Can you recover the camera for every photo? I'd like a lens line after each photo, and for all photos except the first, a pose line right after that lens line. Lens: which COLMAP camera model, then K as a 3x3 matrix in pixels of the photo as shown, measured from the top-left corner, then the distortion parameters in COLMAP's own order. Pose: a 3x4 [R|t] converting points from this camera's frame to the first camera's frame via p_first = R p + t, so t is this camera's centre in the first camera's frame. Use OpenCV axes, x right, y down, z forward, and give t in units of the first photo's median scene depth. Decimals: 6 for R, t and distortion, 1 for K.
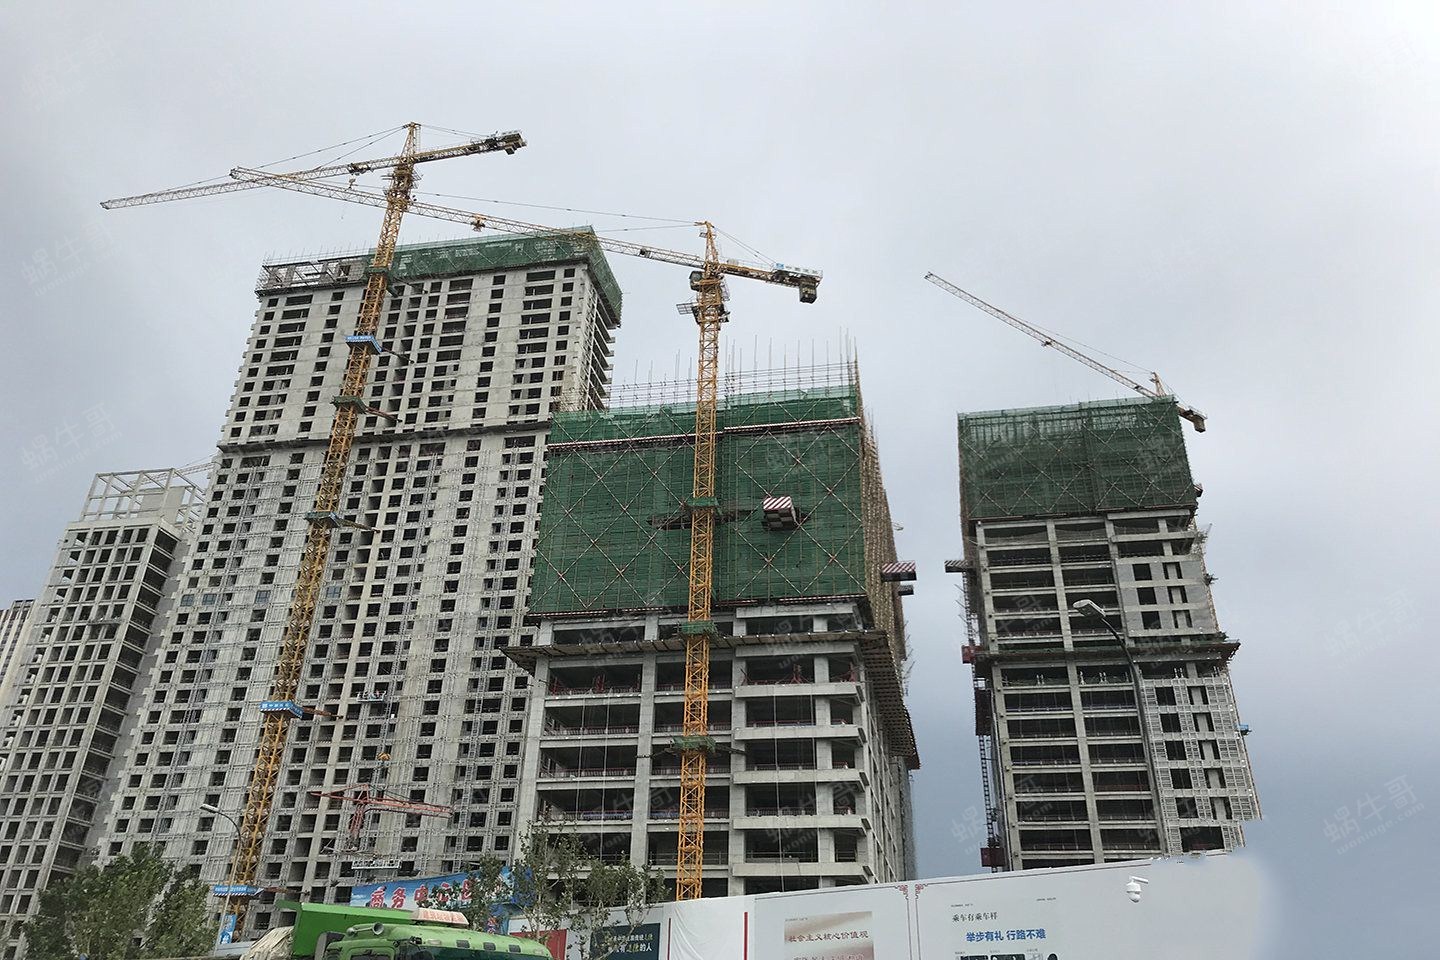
lens RADIAL K [[1095.0, 0, 767.0], [0, 1095.0, 442.8], [0, 0, 1]] dist [0.047198, -0.091337]
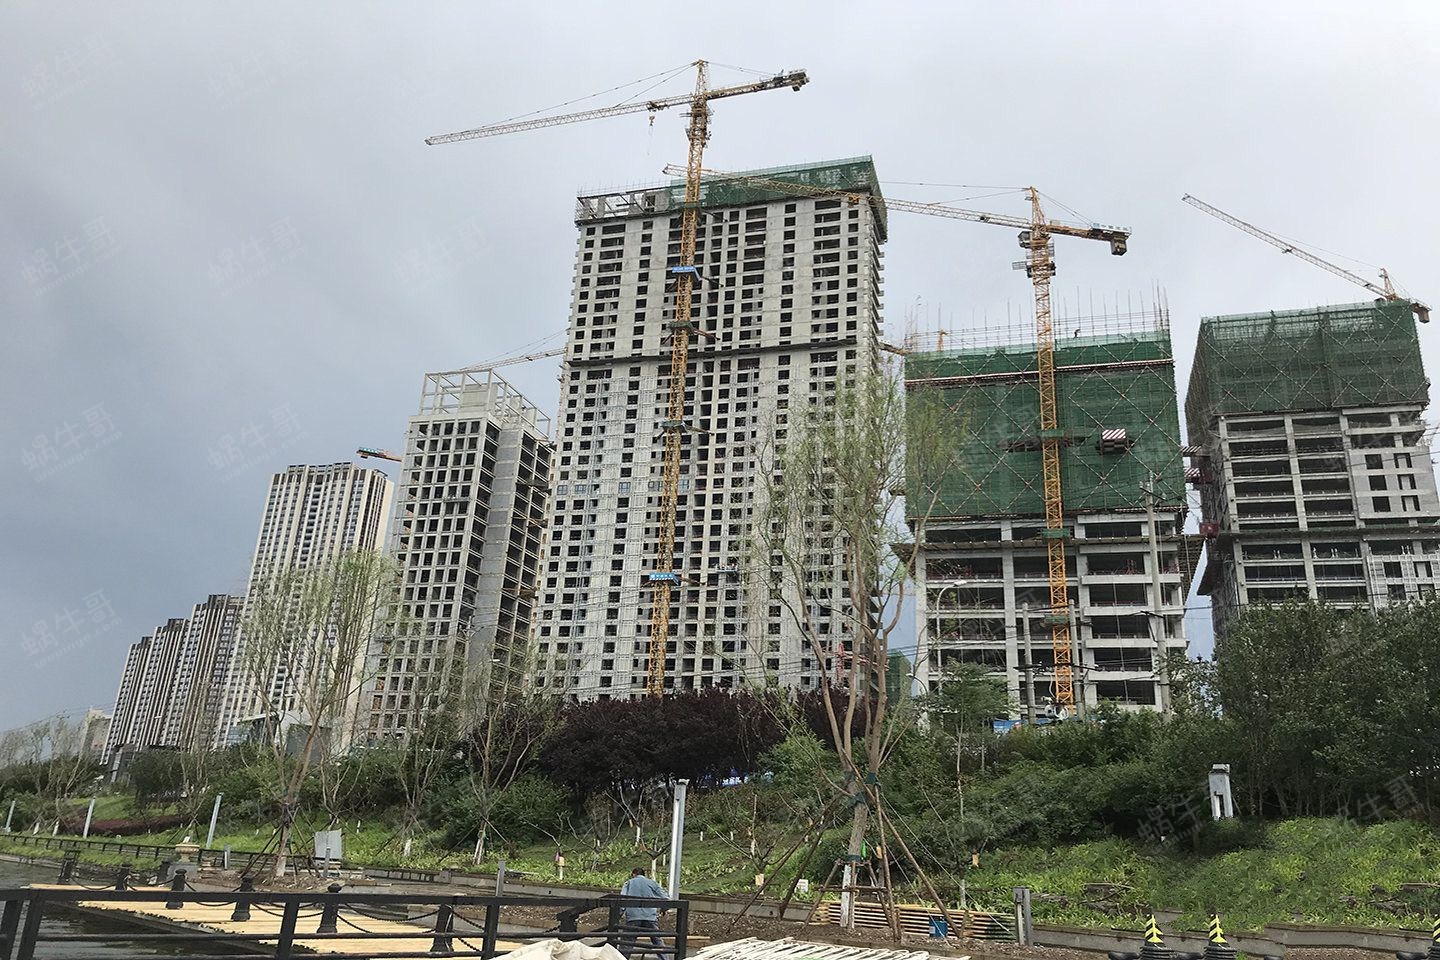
lens RADIAL K [[1113.7, 0, 753.9], [0, 1113.7, 482.3], [0, 0, 1]] dist [0.059121, -0.065616]
pose [[0.995401, -0.004579, -0.095684, -0.184060], [0.022332, 0.982428, 0.185302, -0.091120], [0.093154, -0.186587, 0.978012, -0.202716]]
